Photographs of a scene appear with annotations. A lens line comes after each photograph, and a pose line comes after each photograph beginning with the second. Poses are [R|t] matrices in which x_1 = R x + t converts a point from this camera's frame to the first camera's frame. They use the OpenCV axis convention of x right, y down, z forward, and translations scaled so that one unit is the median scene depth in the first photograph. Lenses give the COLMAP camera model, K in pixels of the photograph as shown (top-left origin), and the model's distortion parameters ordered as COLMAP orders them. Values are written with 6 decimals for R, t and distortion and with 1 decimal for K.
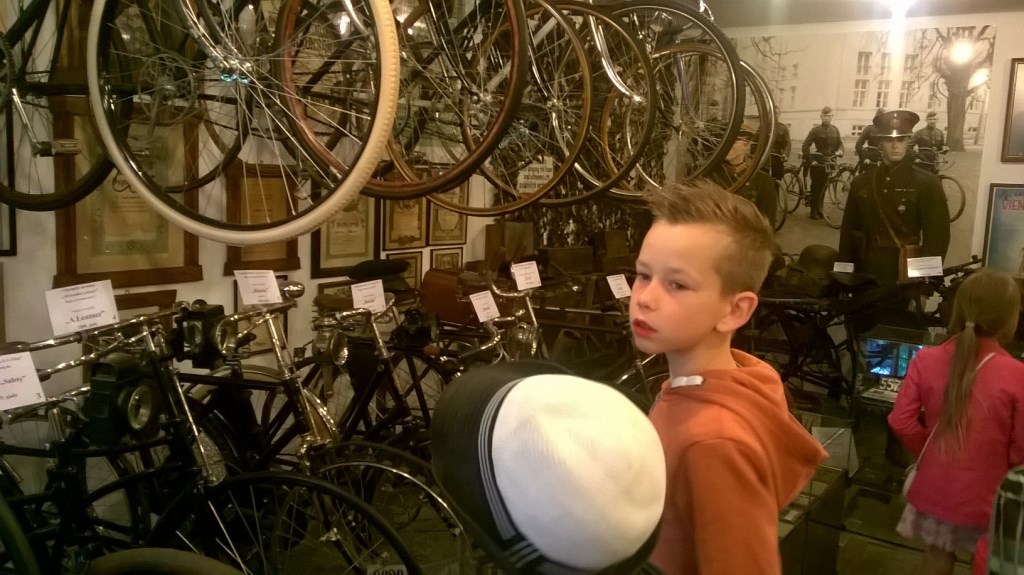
lens RADIAL K [[809.6, 0, 512.0], [0, 809.6, 287.5], [0, 0, 1]] dist [0.006226, -0.059516]
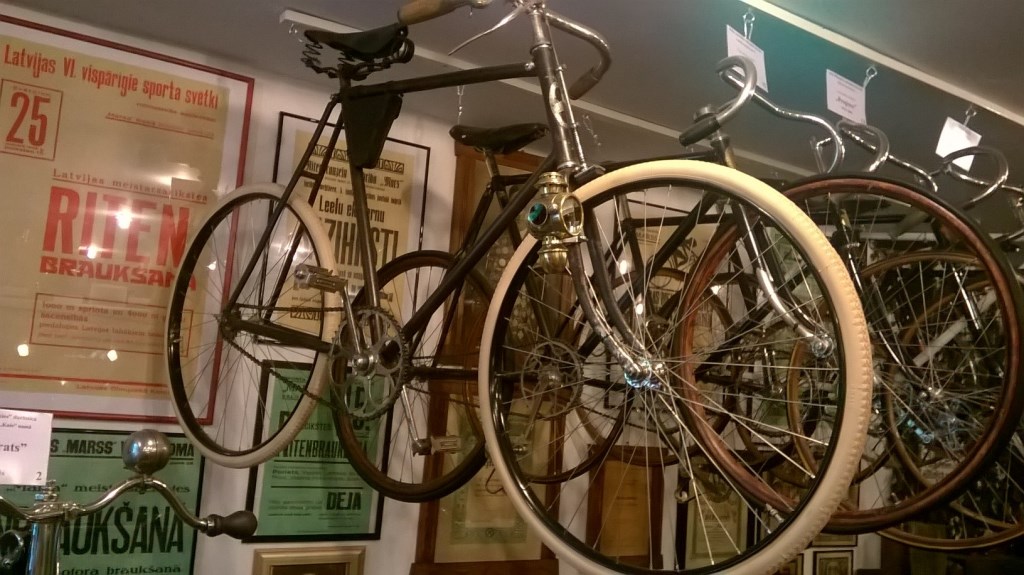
lens RADIAL K [[809.6, 0, 512.0], [0, 809.6, 287.5], [0, 0, 1]] dist [0.006226, -0.059516]
pose [[0.923006, -0.026433, -0.383878, -0.110029], [-0.089813, 0.955281, -0.281729, -0.080059], [0.374158, 0.294514, 0.879356, 0.147242]]
